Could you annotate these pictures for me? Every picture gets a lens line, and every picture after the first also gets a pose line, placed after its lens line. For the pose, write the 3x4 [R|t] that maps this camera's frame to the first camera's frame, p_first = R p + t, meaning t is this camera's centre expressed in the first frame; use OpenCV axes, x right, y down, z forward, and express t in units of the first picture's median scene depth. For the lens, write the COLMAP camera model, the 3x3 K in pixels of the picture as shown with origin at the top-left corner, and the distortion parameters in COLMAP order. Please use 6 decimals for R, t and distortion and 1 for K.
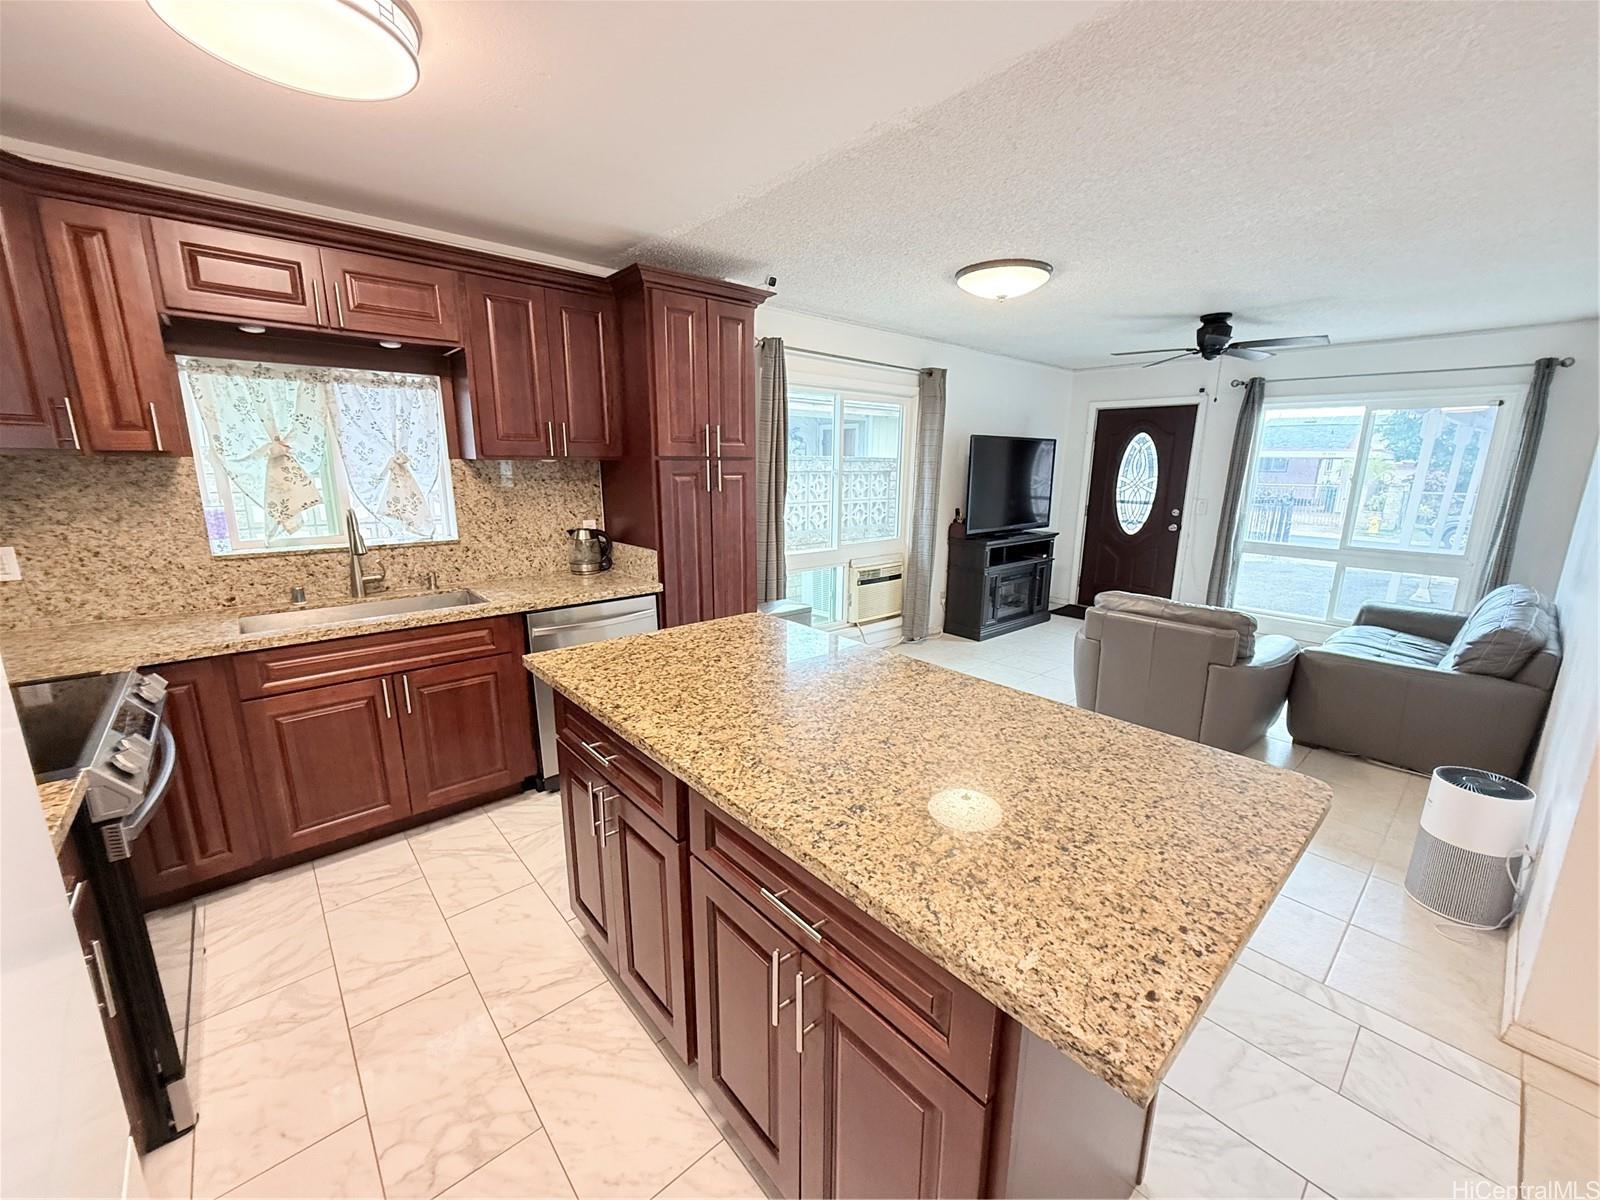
lens RADIAL K [[637.7, 0, 805.2], [0, 637.7, 603.0], [0, 0, 1]] dist [-0.000402, 0.000501]
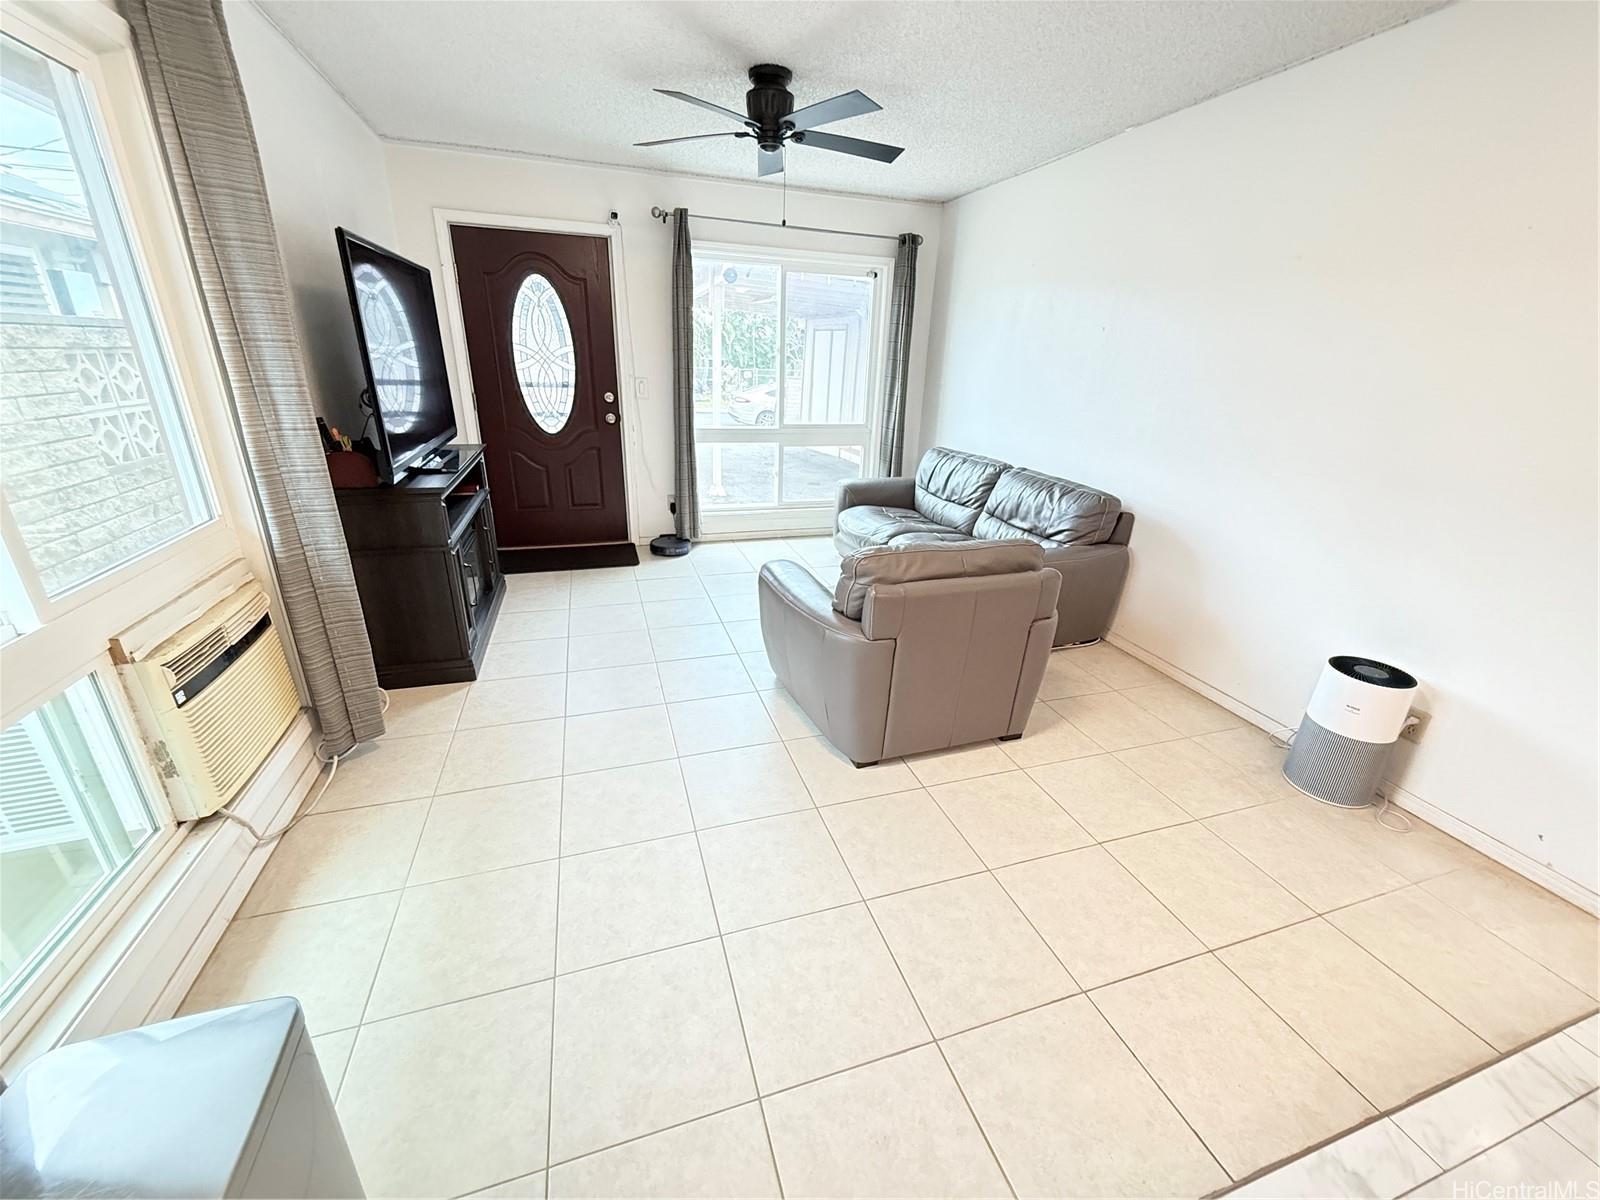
lens RADIAL K [[637.7, 0, 806.9], [0, 637.7, 602.9], [0, 0, 1]] dist [-0.000402, 0.000501]
pose [[0.396143, -0.332795, 0.855756, -0.068941], [0.170676, 0.942450, 0.287501, -0.176599], [-0.902186, 0.032166, 0.430145, 0.945062]]
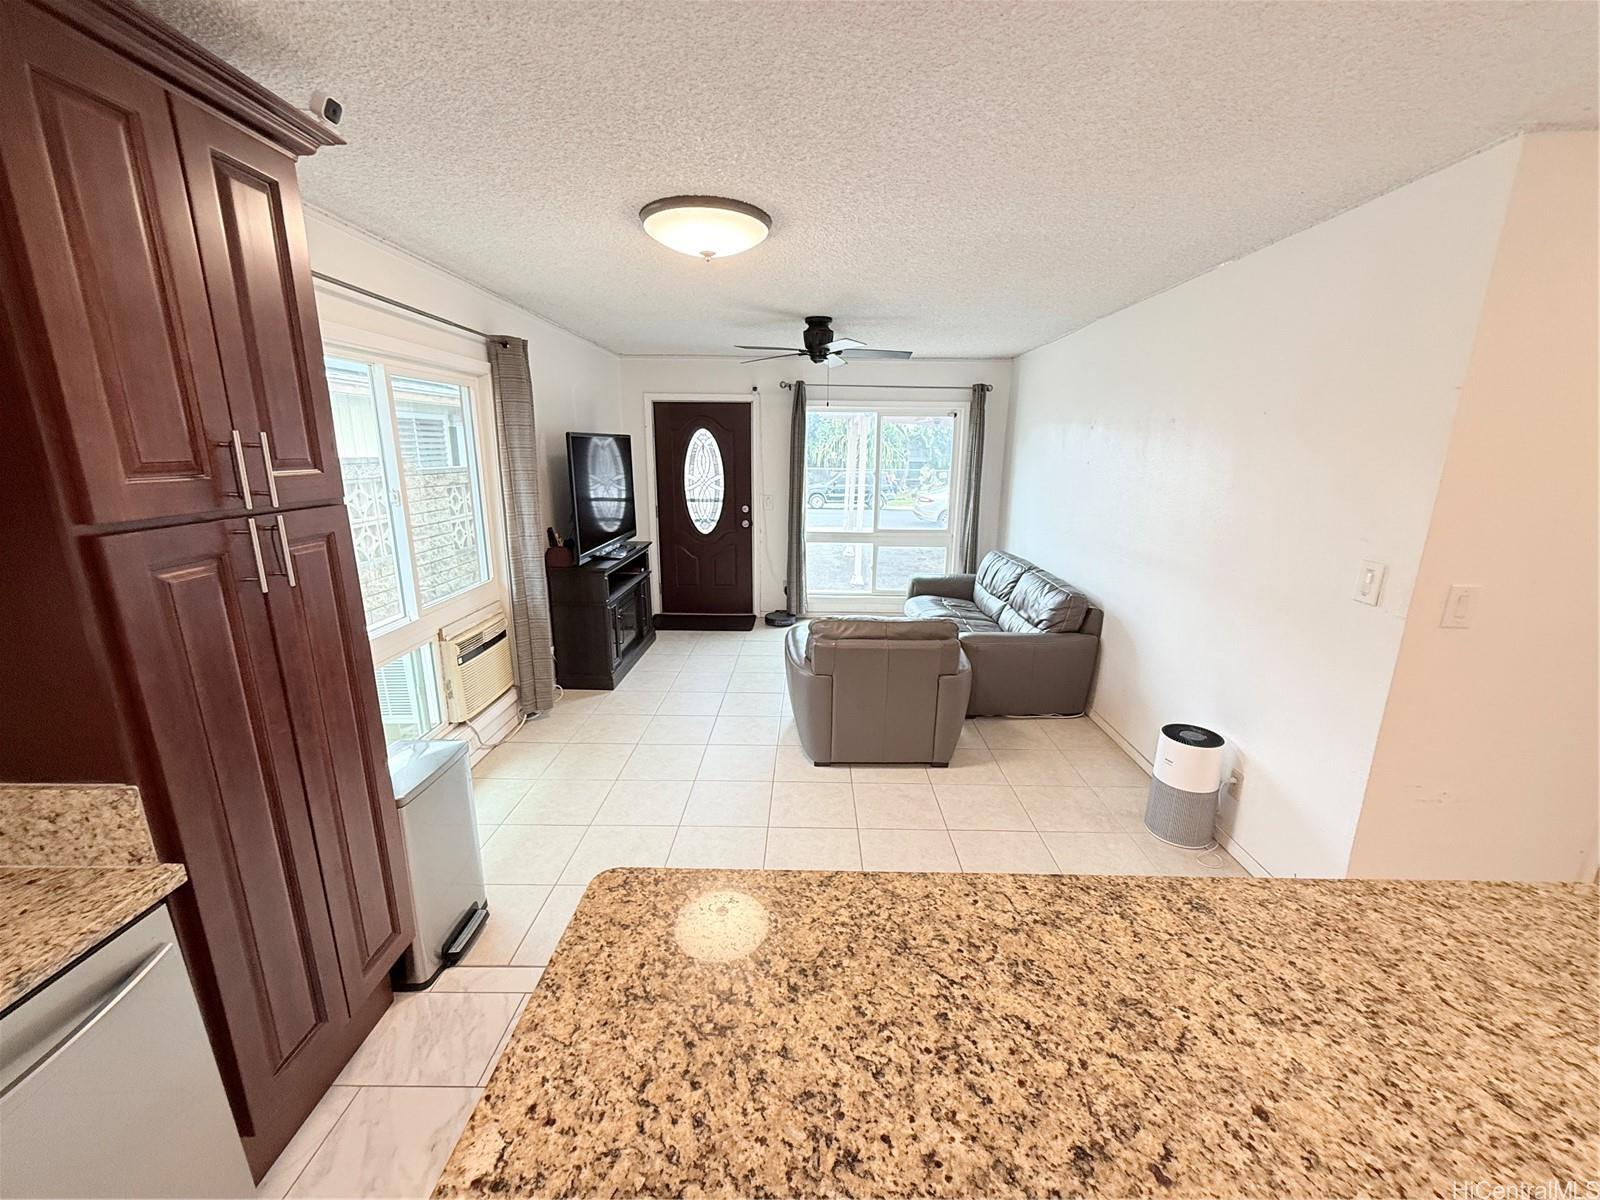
lens RADIAL K [[637.7, 0, 805.4], [0, 637.7, 603.2], [0, 0, 1]] dist [-0.000402, 0.000501]
pose [[0.670278, -0.181171, 0.719656, -0.216899], [0.159571, 0.982245, 0.098654, -0.154498], [-0.724752, 0.048710, 0.687286, 0.469247]]
